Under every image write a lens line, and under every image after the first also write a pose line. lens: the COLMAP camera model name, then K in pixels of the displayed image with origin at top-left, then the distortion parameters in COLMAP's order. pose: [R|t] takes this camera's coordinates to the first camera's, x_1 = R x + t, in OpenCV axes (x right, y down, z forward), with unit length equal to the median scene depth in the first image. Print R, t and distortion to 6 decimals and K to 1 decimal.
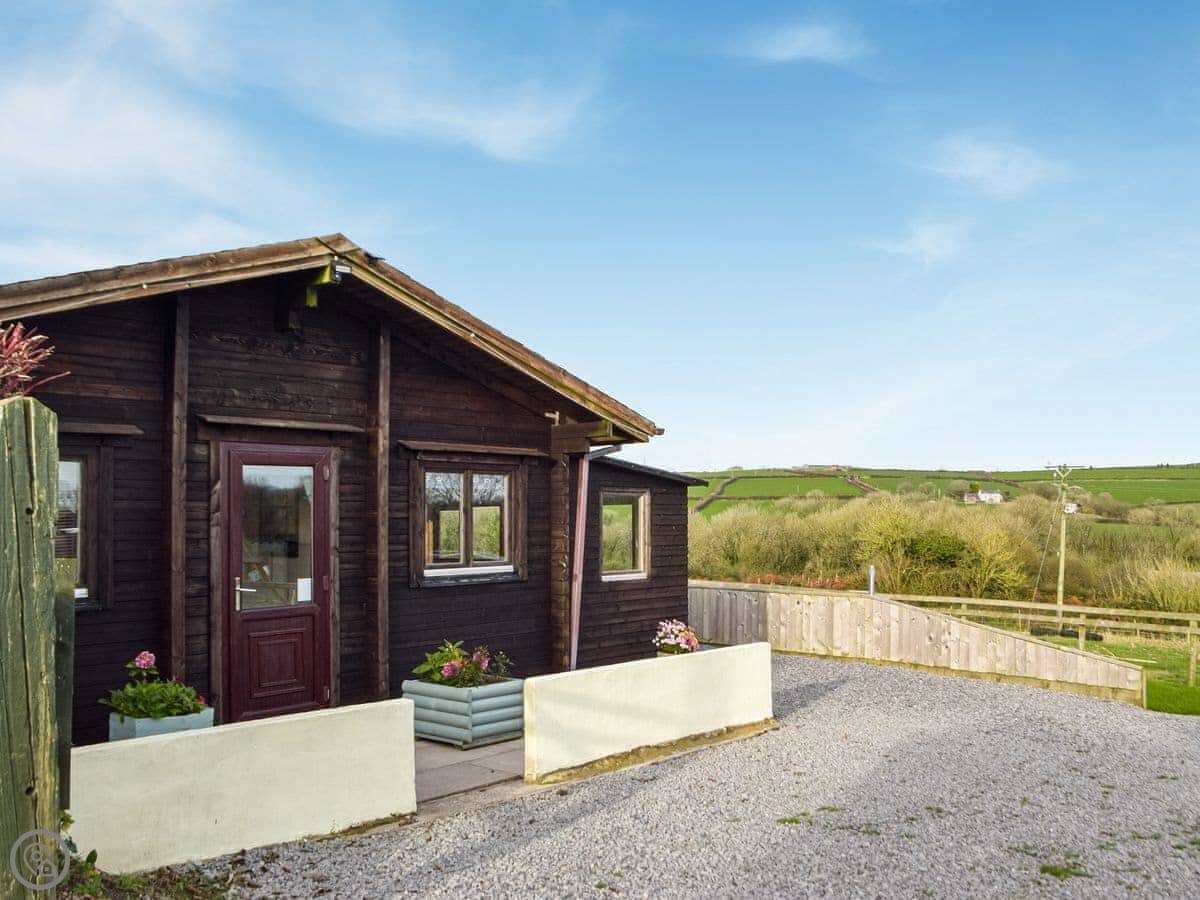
lens RADIAL K [[1098.3, 0, 600.0], [0, 1098.3, 450.0], [0, 0, 1]] dist [-0.059625, -0.000584]
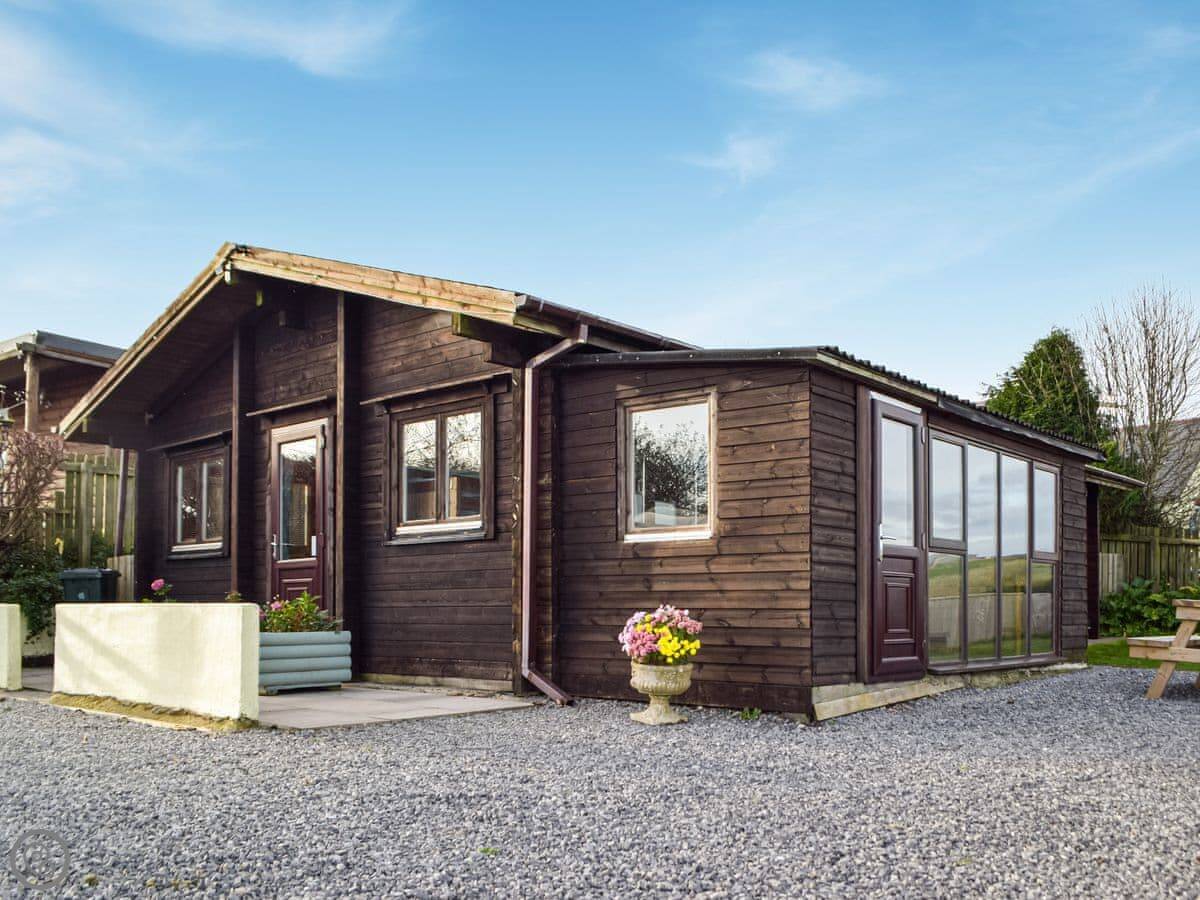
lens RADIAL K [[1098.3, 0, 600.0], [0, 1098.3, 450.0], [0, 0, 1]] dist [-0.059625, -0.000584]
pose [[0.013502, -0.129576, -0.991478, 0.659196], [0.066042, 0.989518, -0.128420, 0.147771], [0.997725, -0.063745, 0.021918, 0.971261]]
